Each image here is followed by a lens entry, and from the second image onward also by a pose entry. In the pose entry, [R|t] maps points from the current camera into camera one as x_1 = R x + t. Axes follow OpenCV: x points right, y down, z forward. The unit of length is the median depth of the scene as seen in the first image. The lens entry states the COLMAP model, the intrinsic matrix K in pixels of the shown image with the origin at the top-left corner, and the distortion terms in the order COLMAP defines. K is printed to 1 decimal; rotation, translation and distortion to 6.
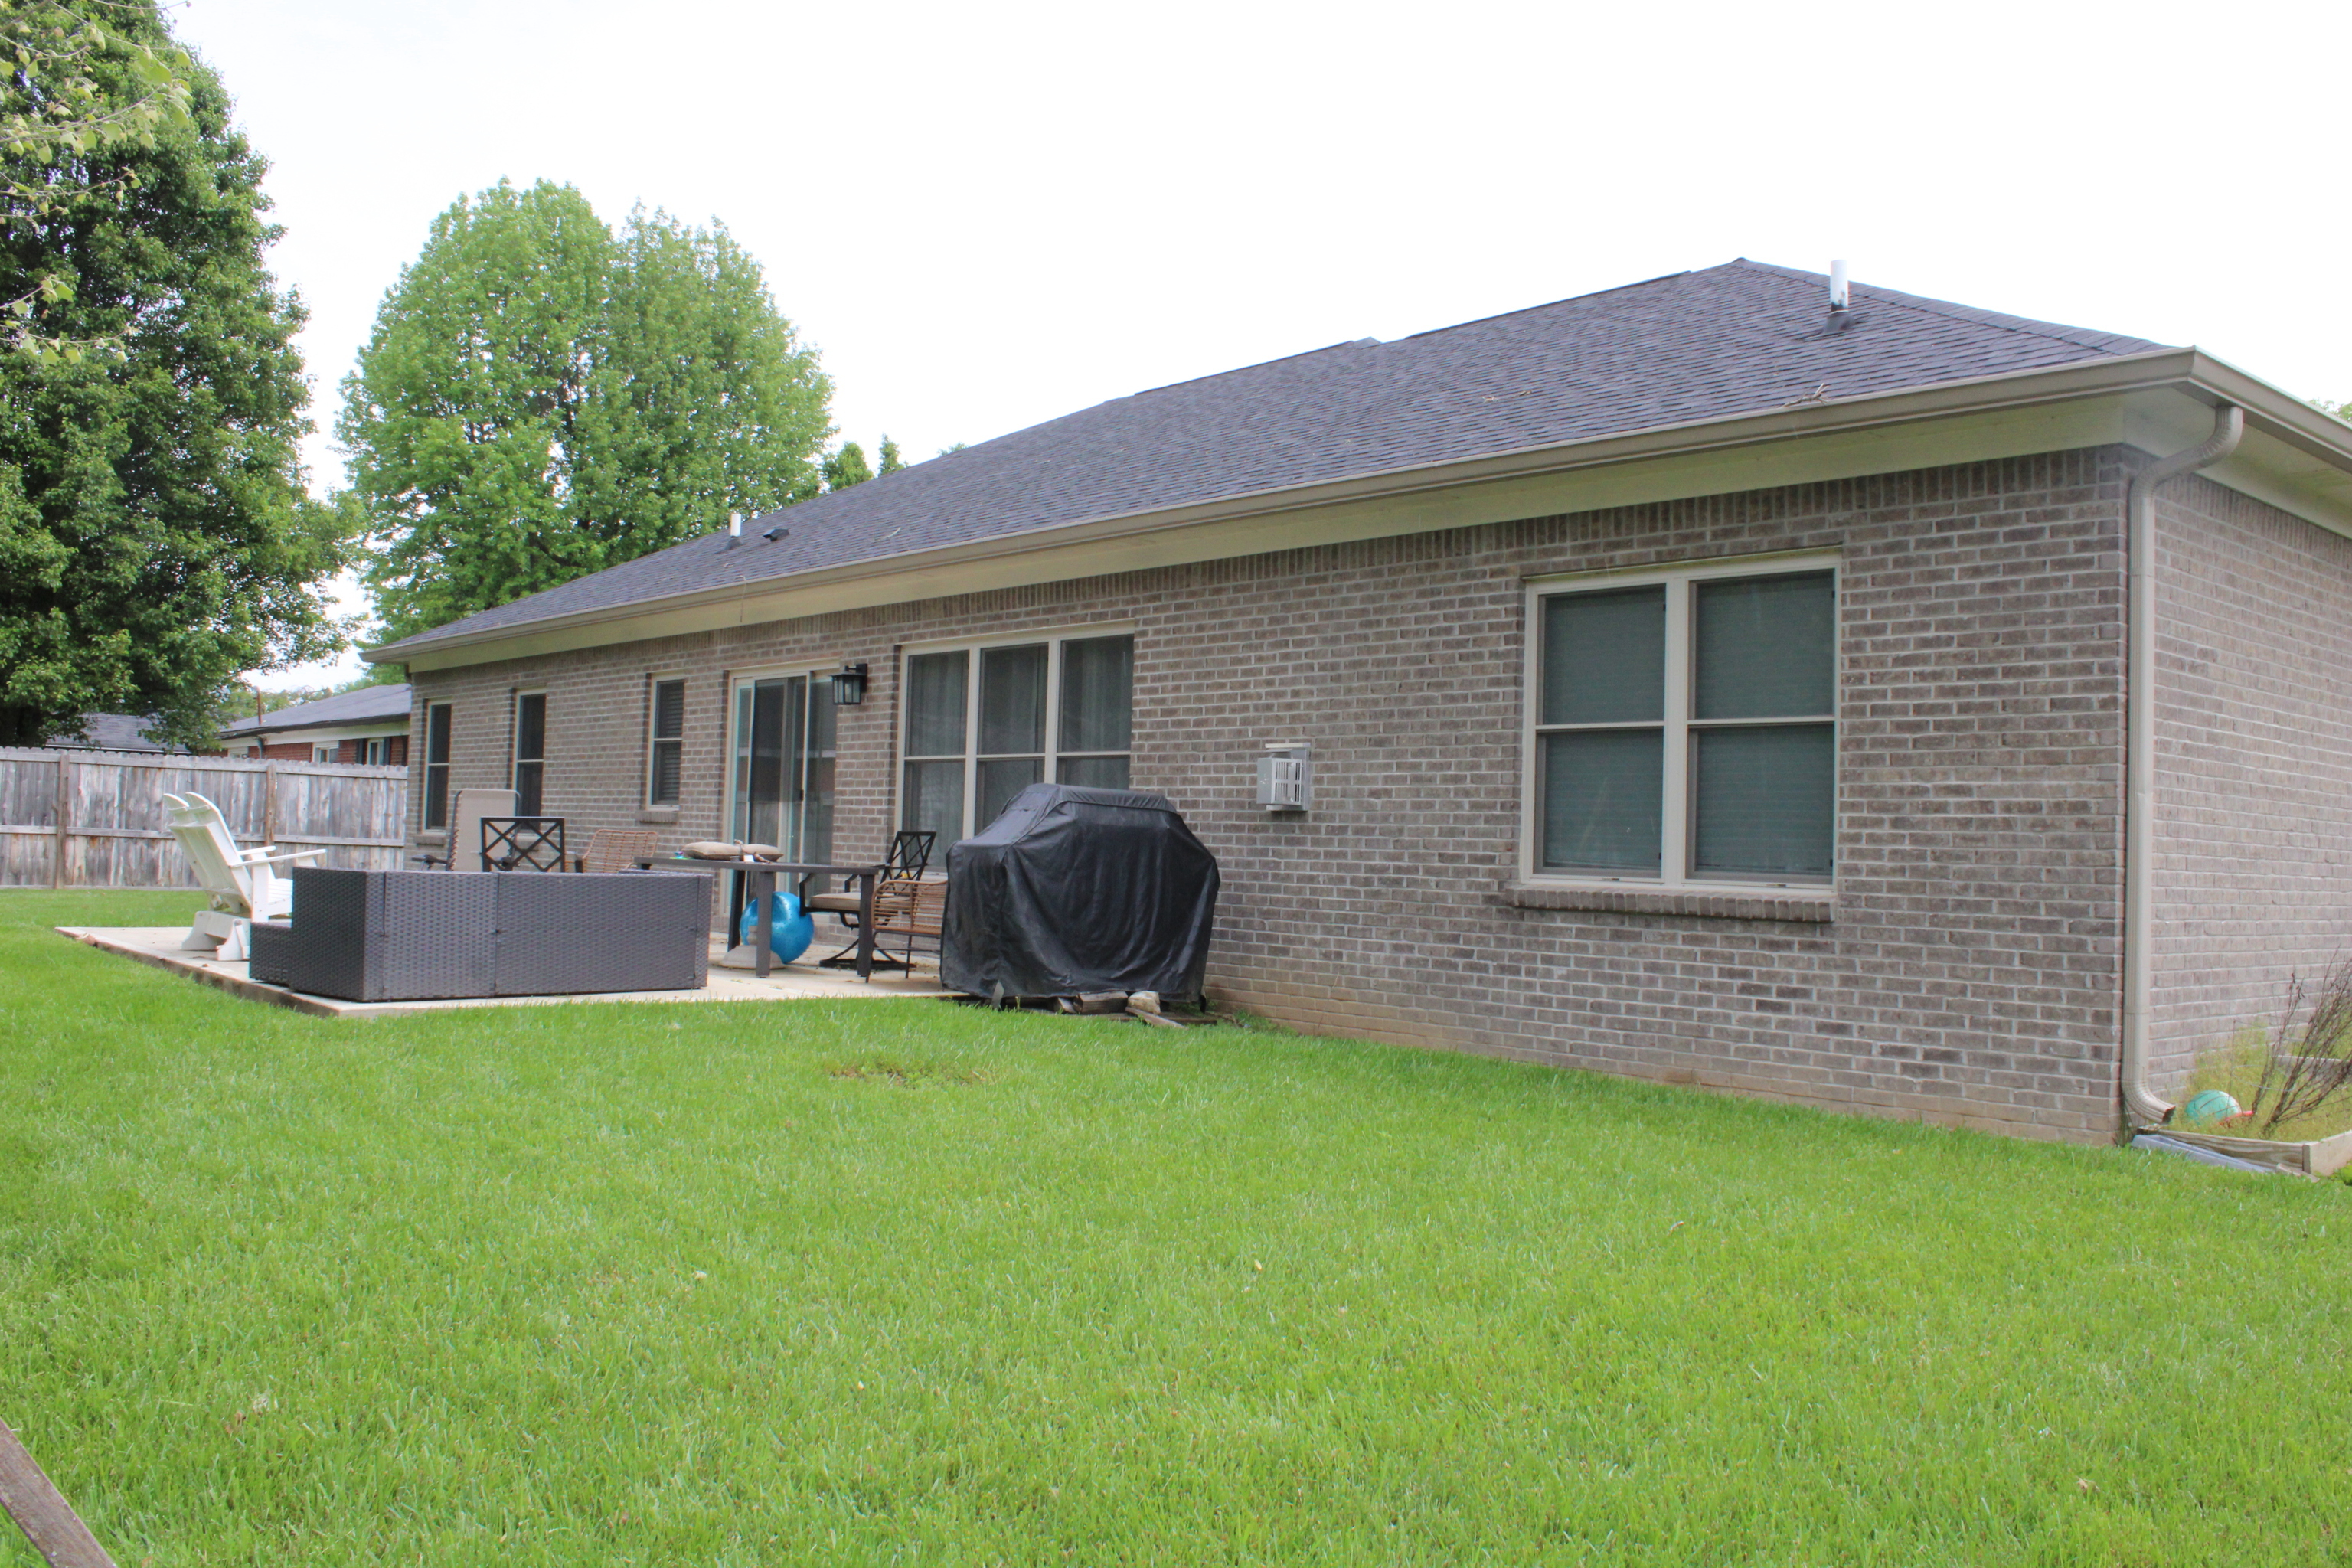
lens RADIAL K [[1960.2, 0, 1168.4], [0, 1960.2, 789.6], [0, 0, 1]] dist [-0.155114, 0.133640]
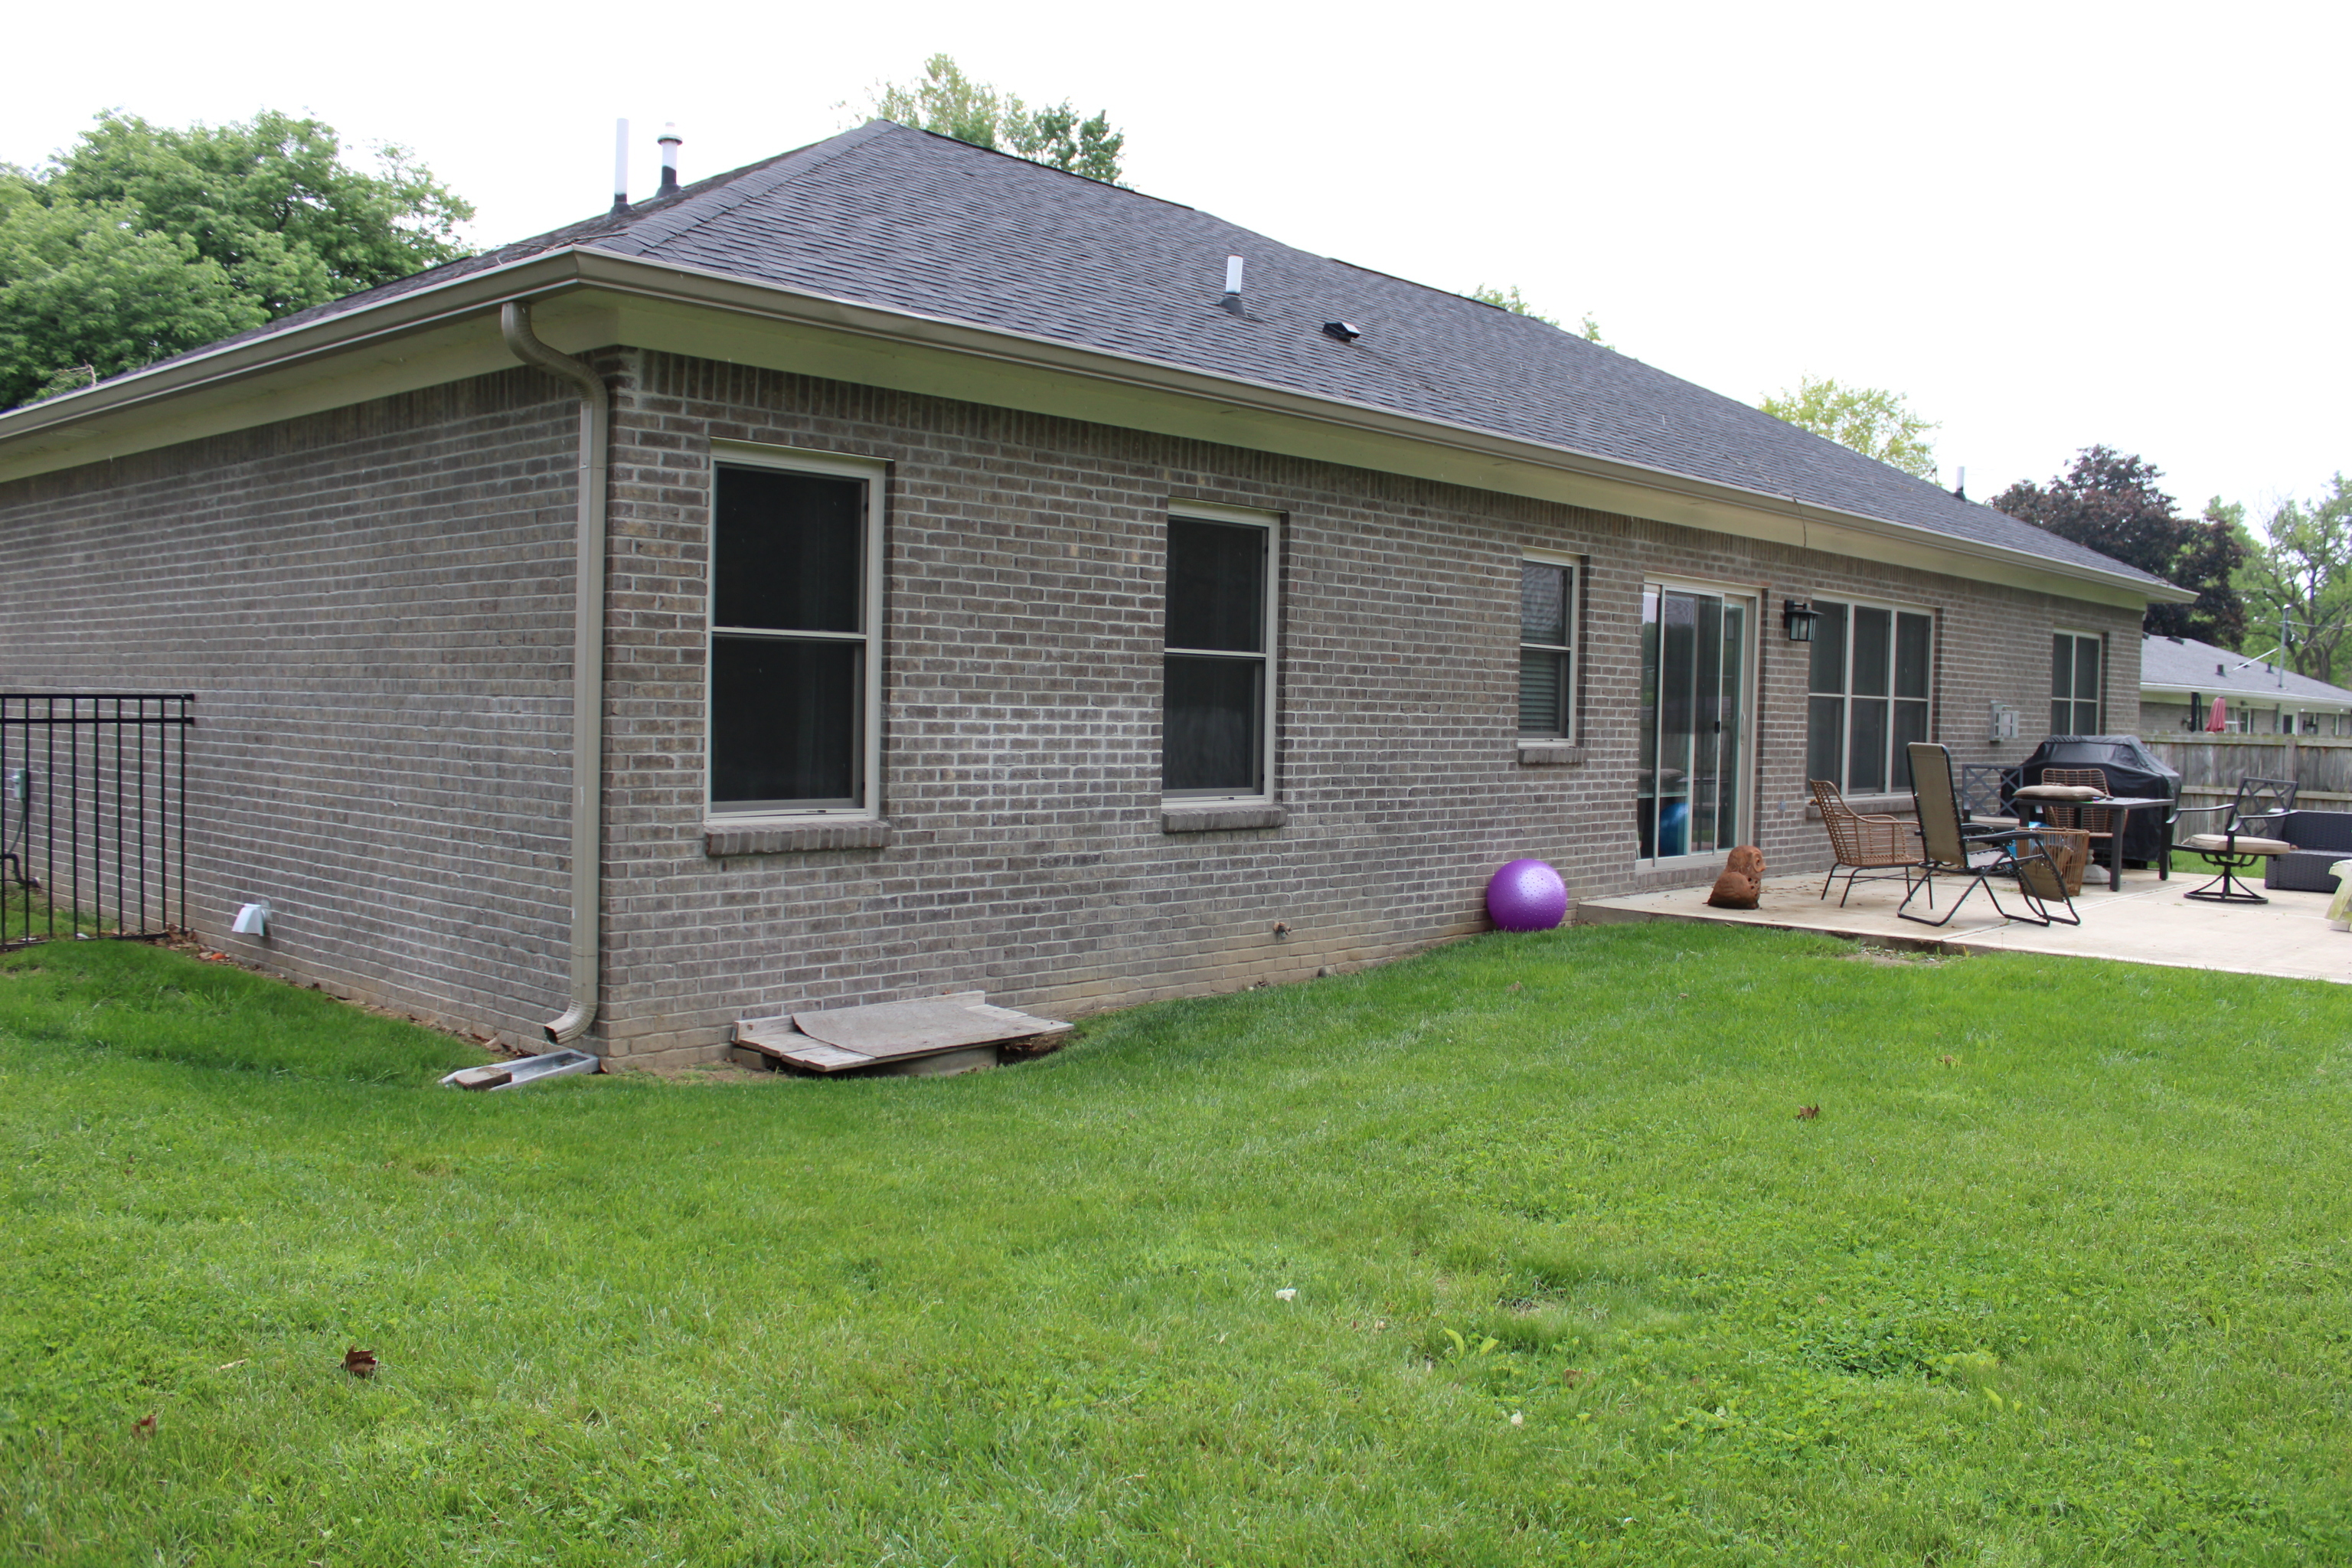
lens RADIAL K [[1960.2, 0, 1176.7], [0, 1960.2, 784.2], [0, 0, 1]] dist [-0.155114, 0.133640]
pose [[-0.120073, -0.025687, 0.992433, -1.058750], [-0.007729, 0.999659, 0.024939, 0.008614], [-0.992735, -0.004676, -0.120231, 1.355319]]
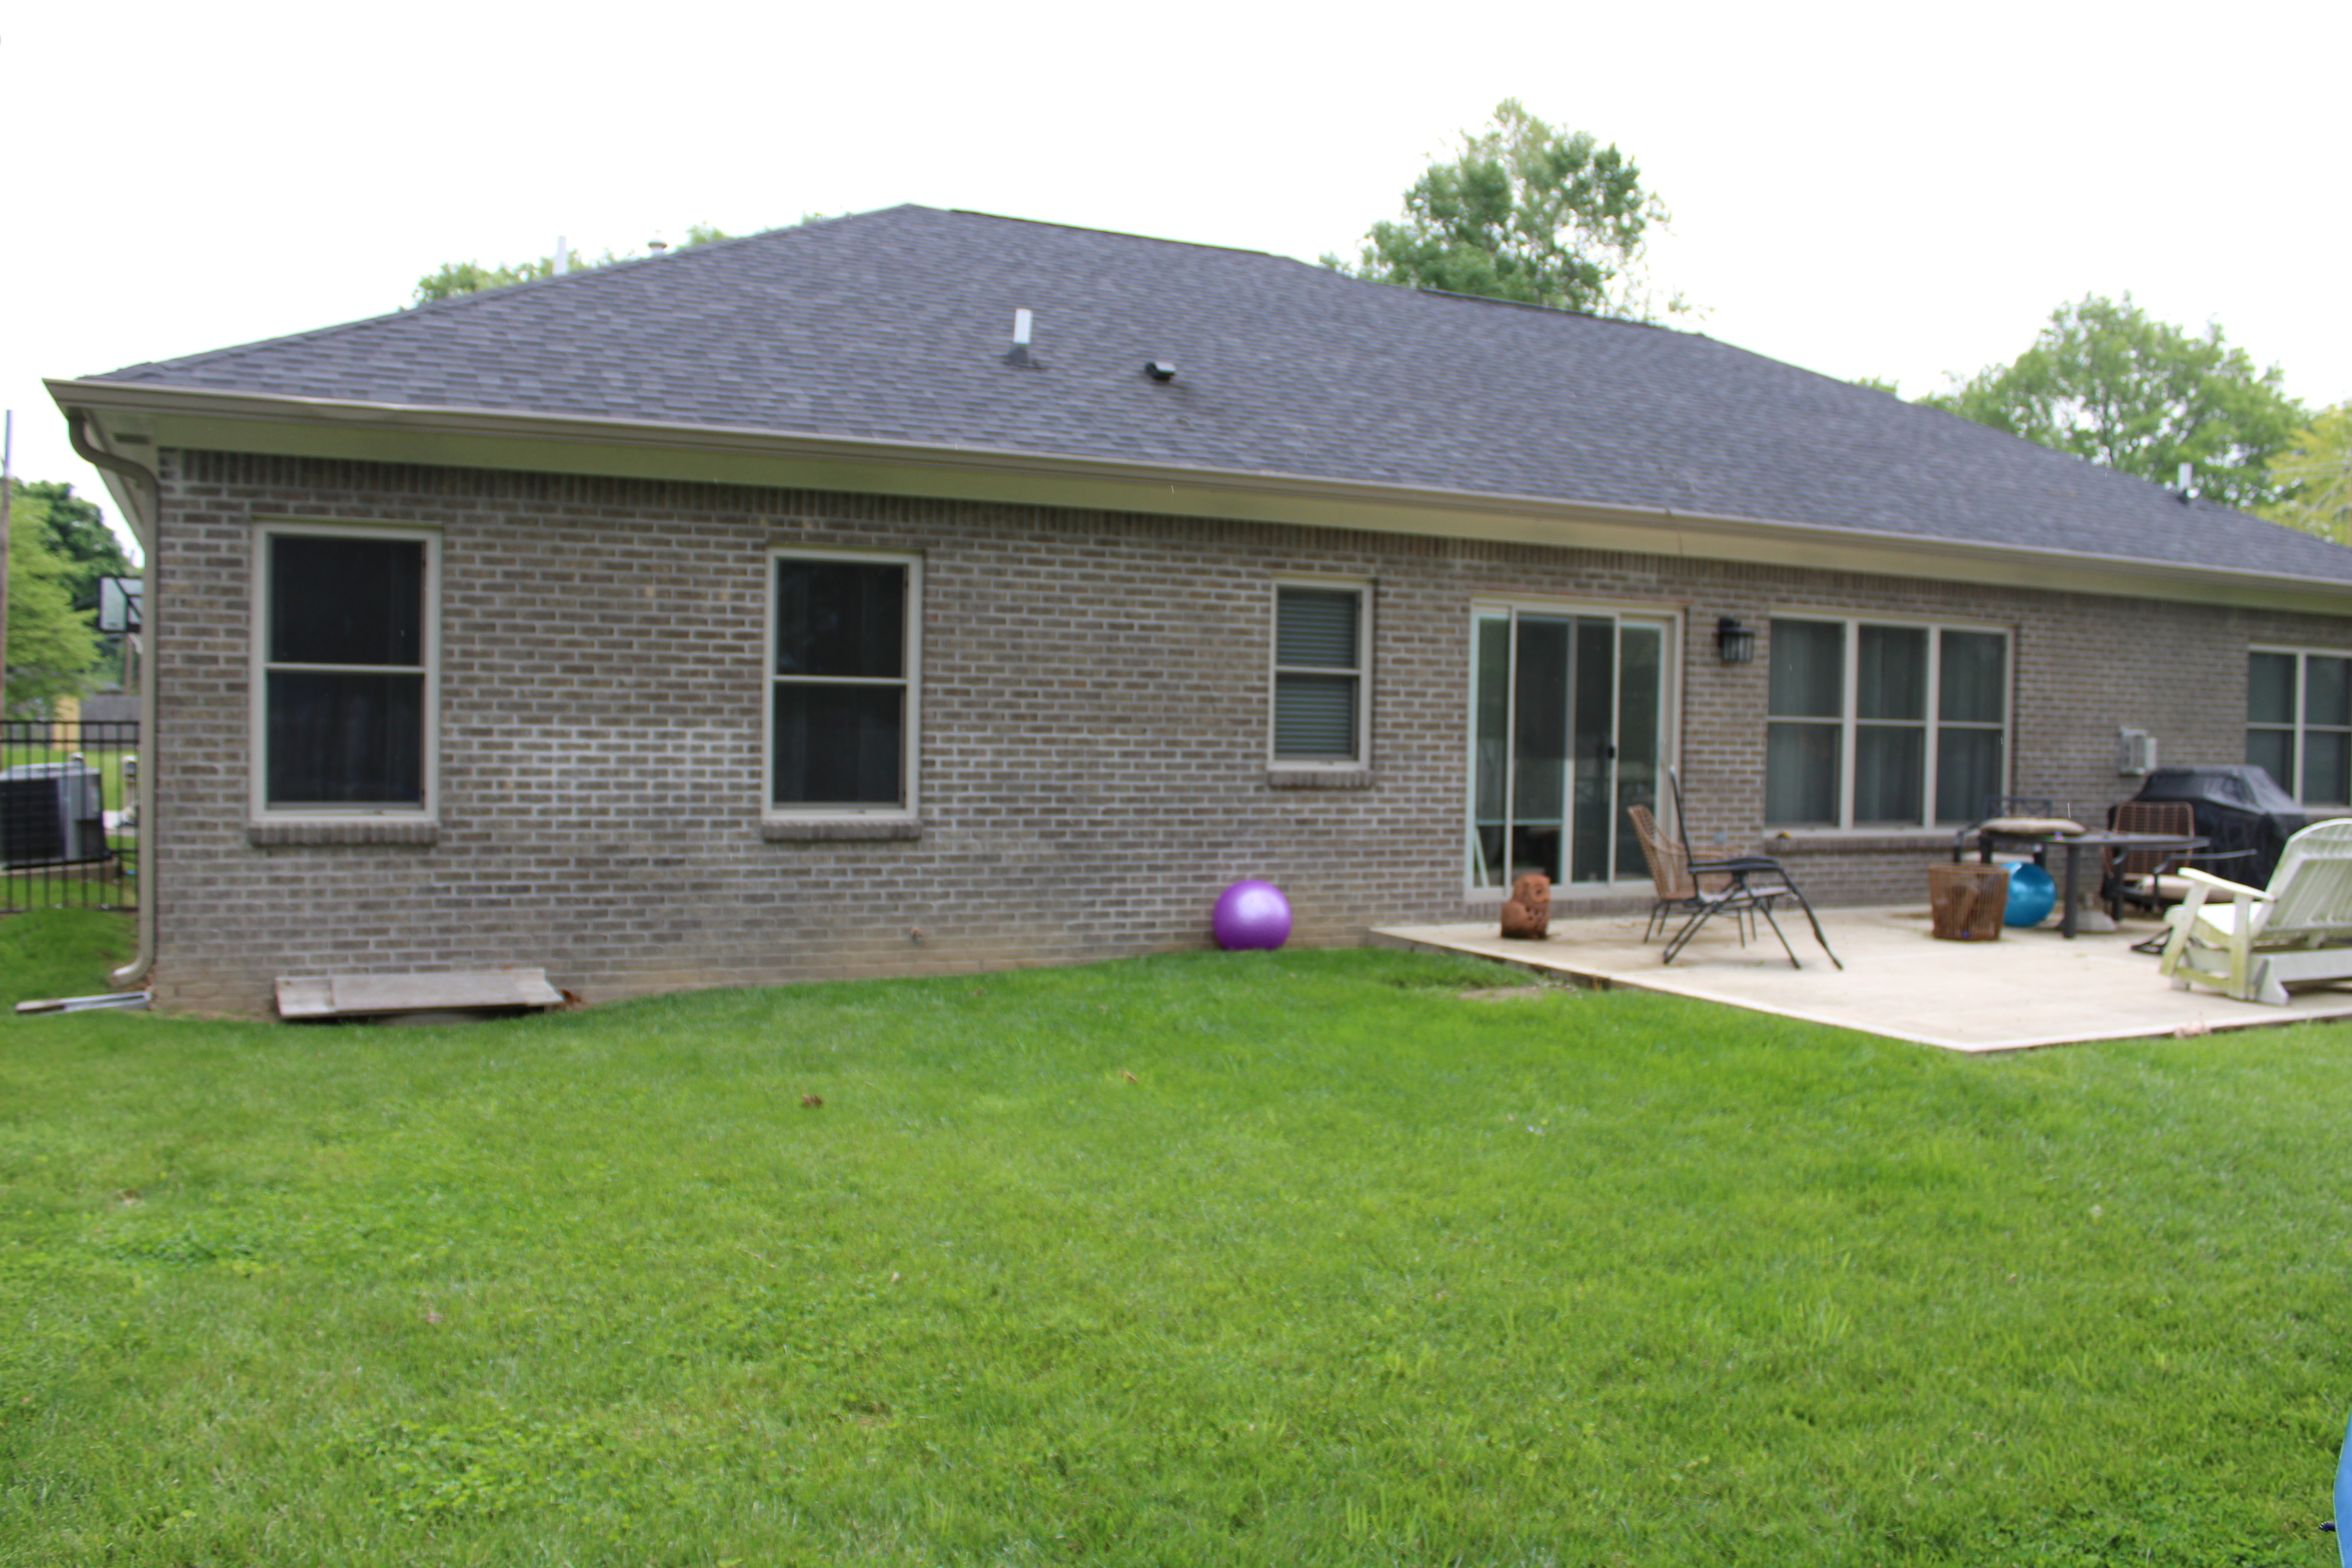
lens RADIAL K [[1960.2, 0, 1179.1], [0, 1960.2, 788.8], [0, 0, 1]] dist [-0.155114, 0.133640]
pose [[0.235843, -0.006181, 0.971772, -1.078849], [-0.012058, 0.999884, 0.009287, 0.012895], [-0.971716, -0.013908, 0.235741, 0.974368]]
